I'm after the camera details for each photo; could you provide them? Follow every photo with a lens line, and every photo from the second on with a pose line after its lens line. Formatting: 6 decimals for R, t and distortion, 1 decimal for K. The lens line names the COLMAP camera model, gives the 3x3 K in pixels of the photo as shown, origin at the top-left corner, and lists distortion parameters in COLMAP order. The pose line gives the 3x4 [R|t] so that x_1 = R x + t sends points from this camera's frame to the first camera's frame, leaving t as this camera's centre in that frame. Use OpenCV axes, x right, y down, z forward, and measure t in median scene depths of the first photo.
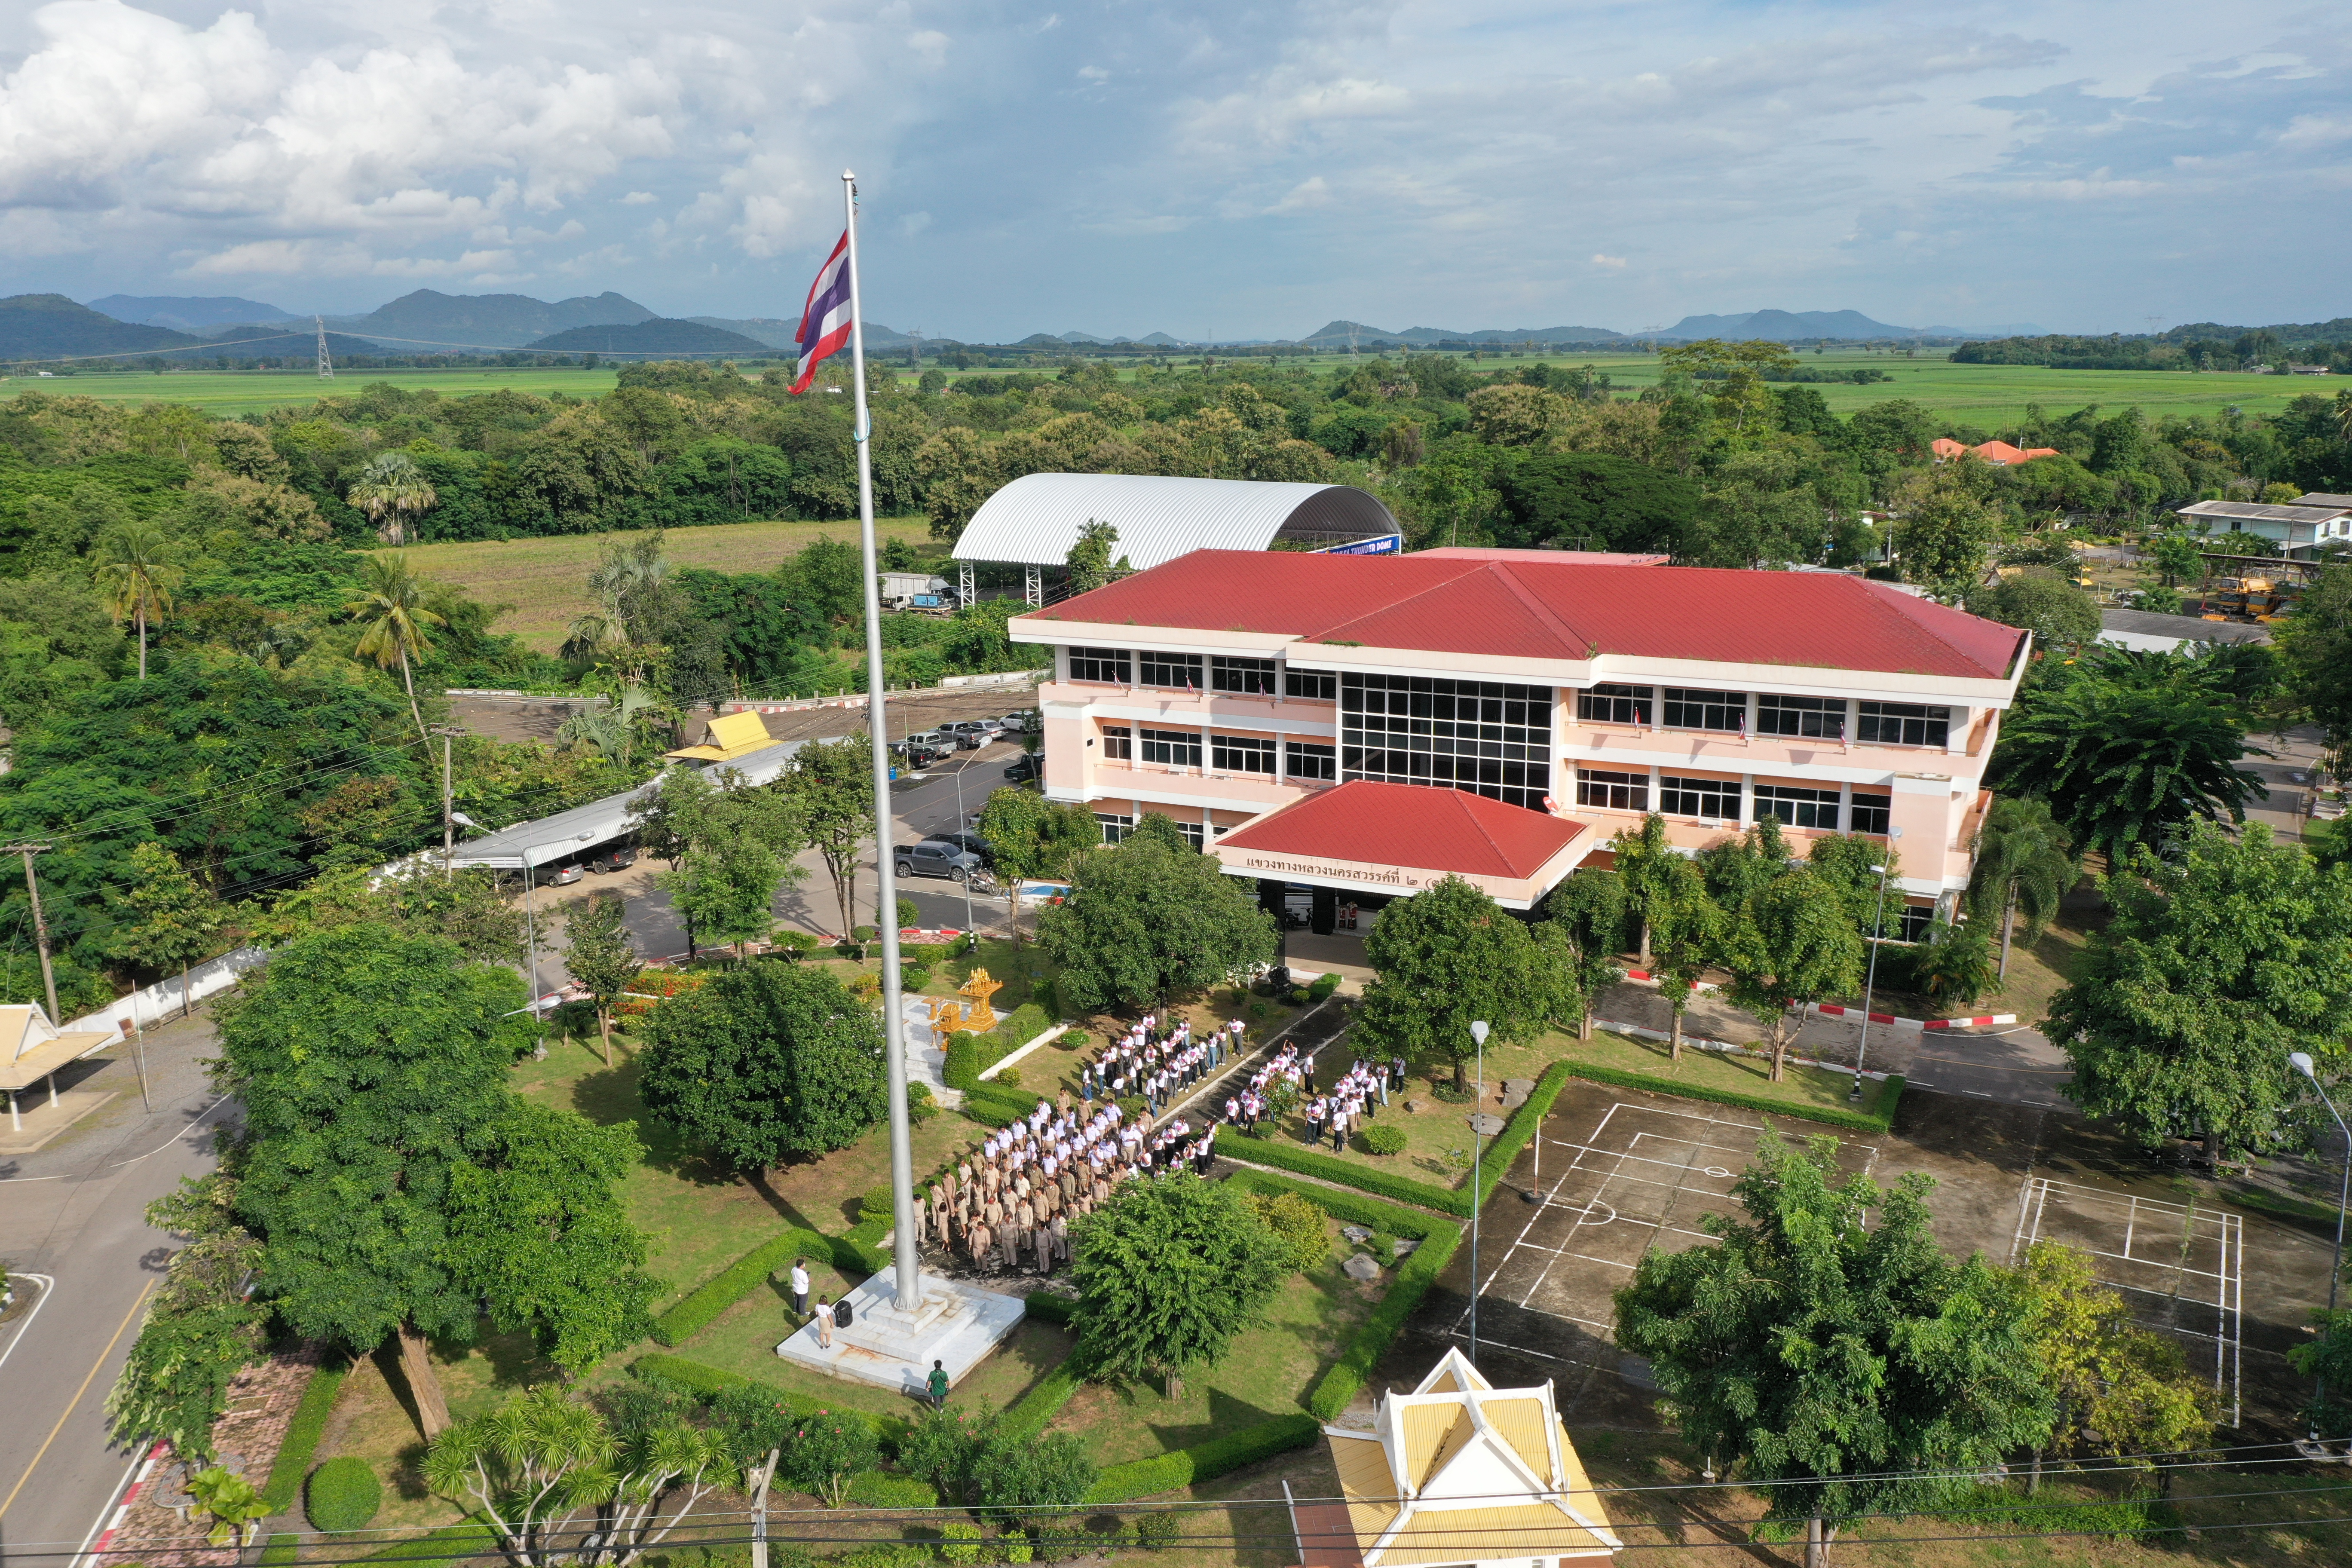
lens RADIAL K [[1866.9, 0, 1174.3], [0, 1866.9, 799.2], [0, 0, 1]] dist [-0.004939, 0.008216]
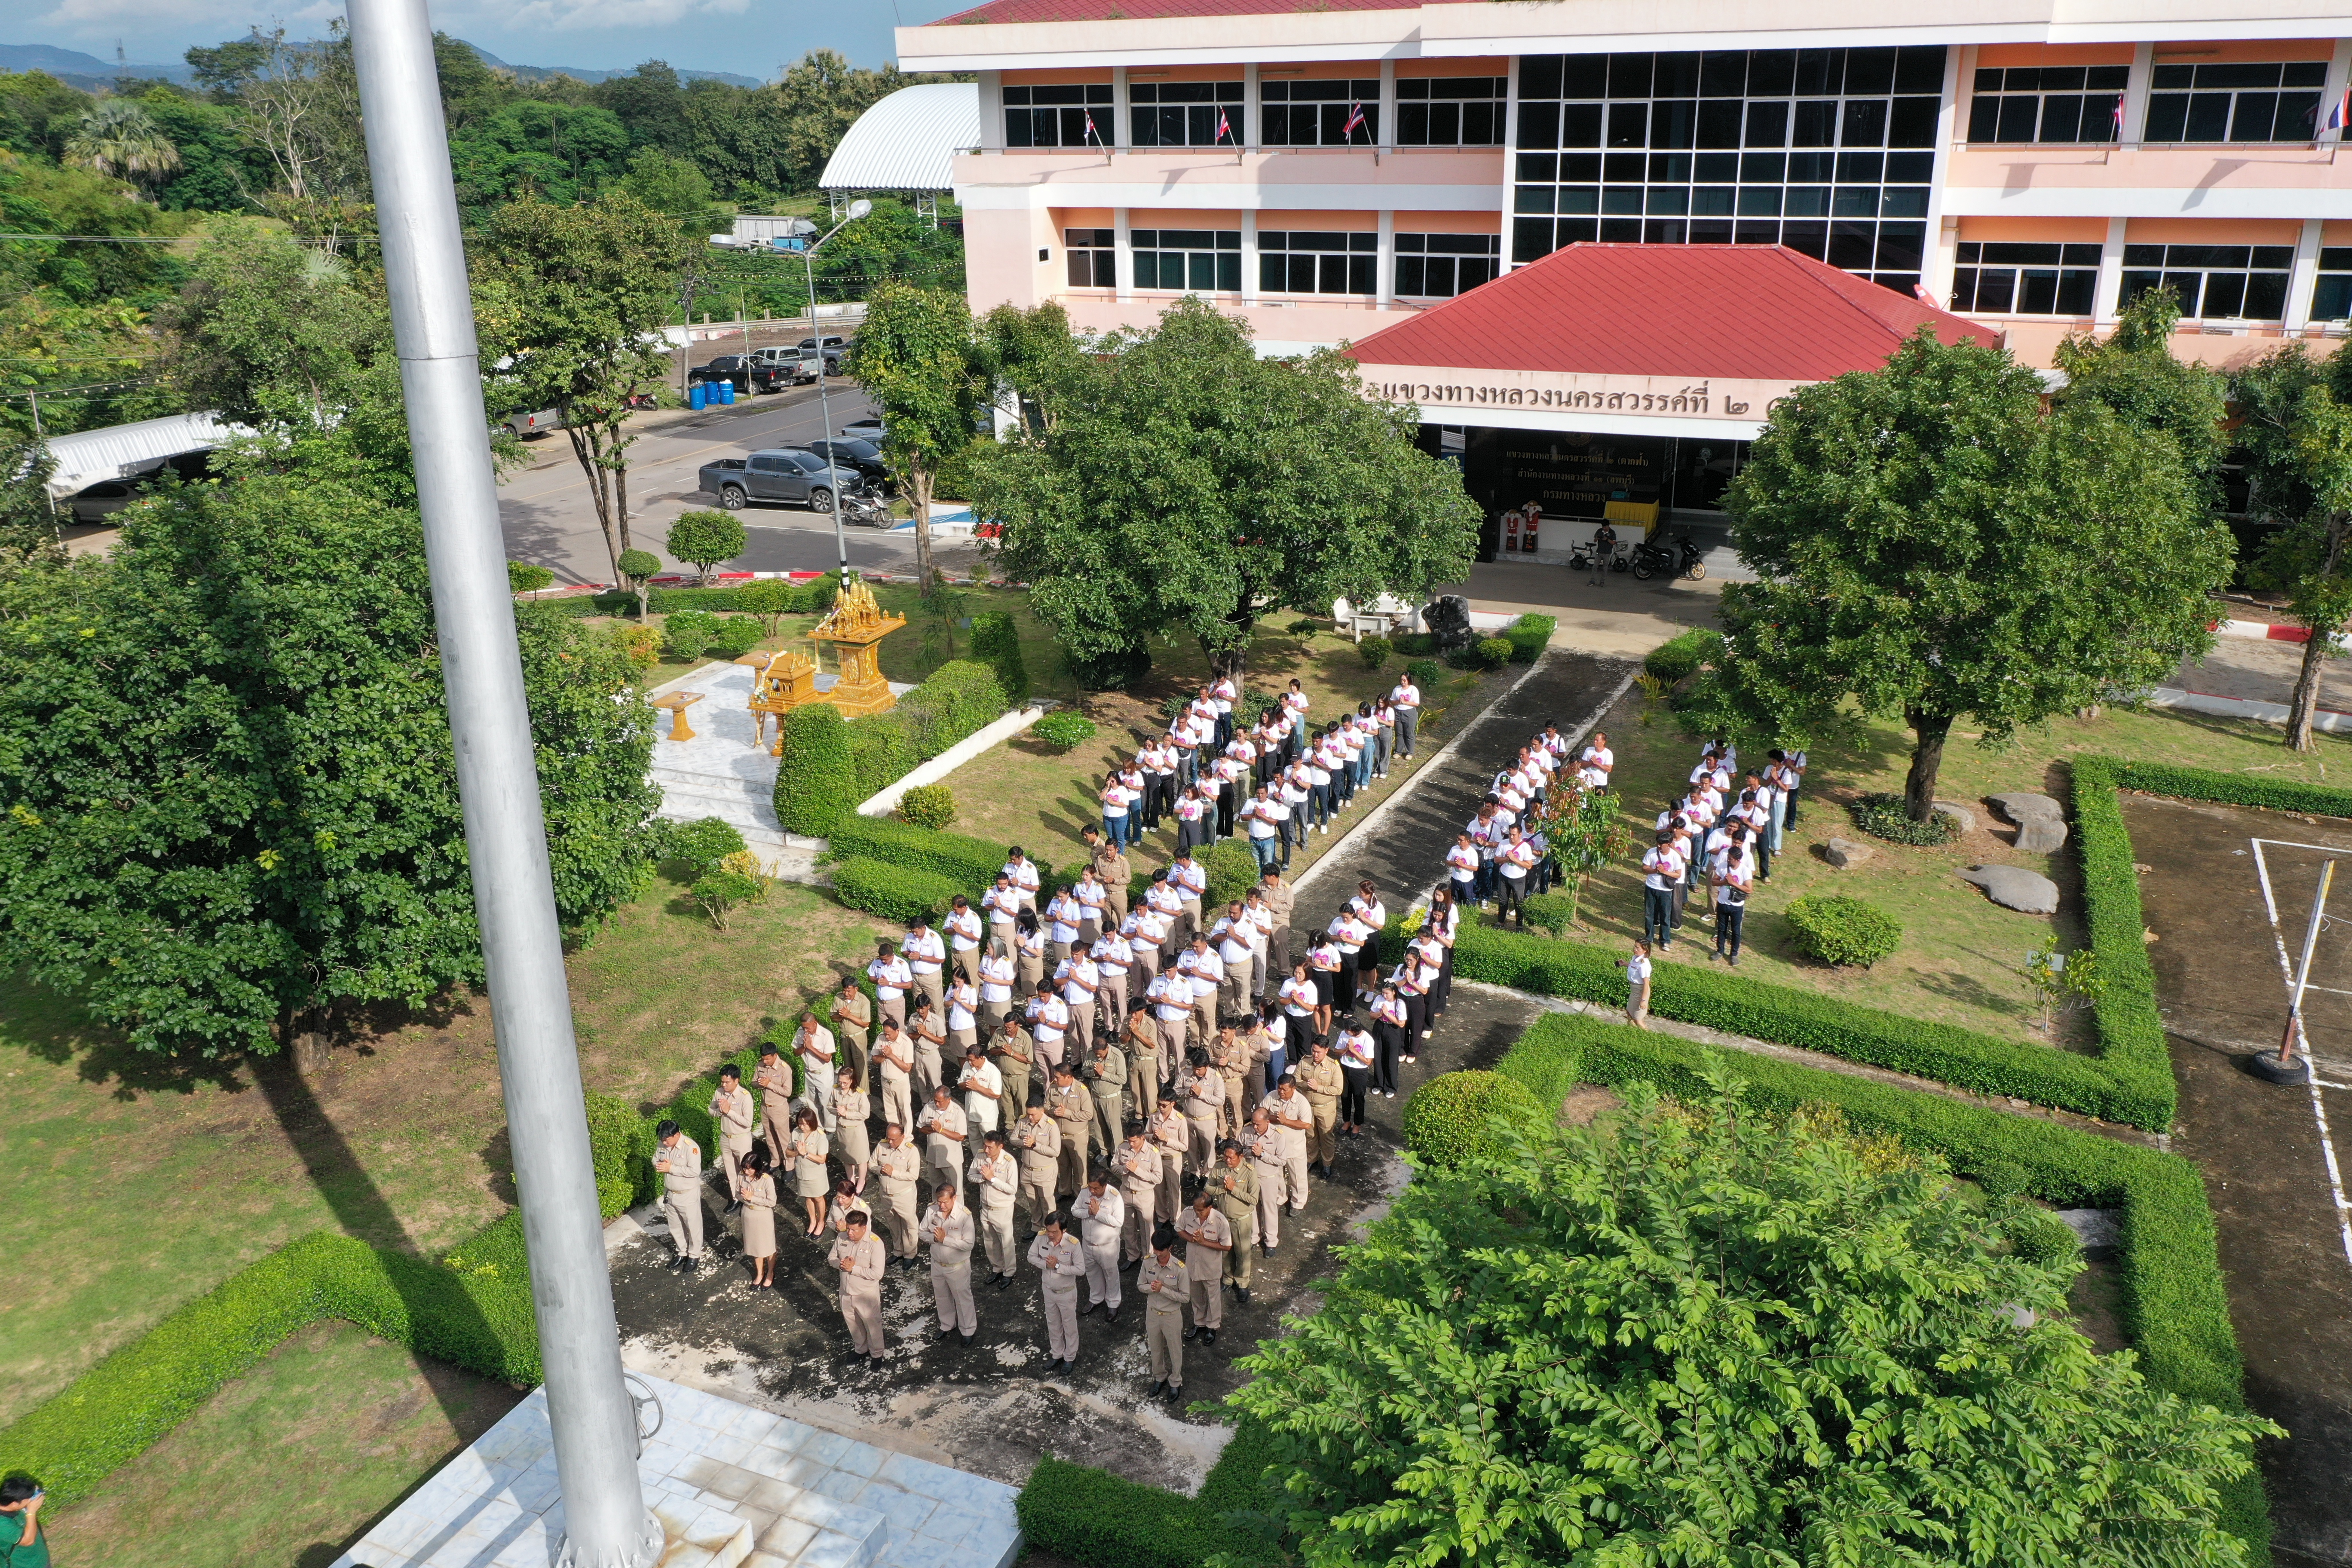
lens RADIAL K [[1849.7, 0, 1180.0], [0, 1849.7, 800.7], [0, 0, 1]] dist [-0.000137, -0.007545]
pose [[0.998149, -0.019292, 0.057668, -0.052009], [0.012342, 0.992875, 0.118519, 0.092420], [-0.059544, -0.117588, 0.991276, 0.541500]]
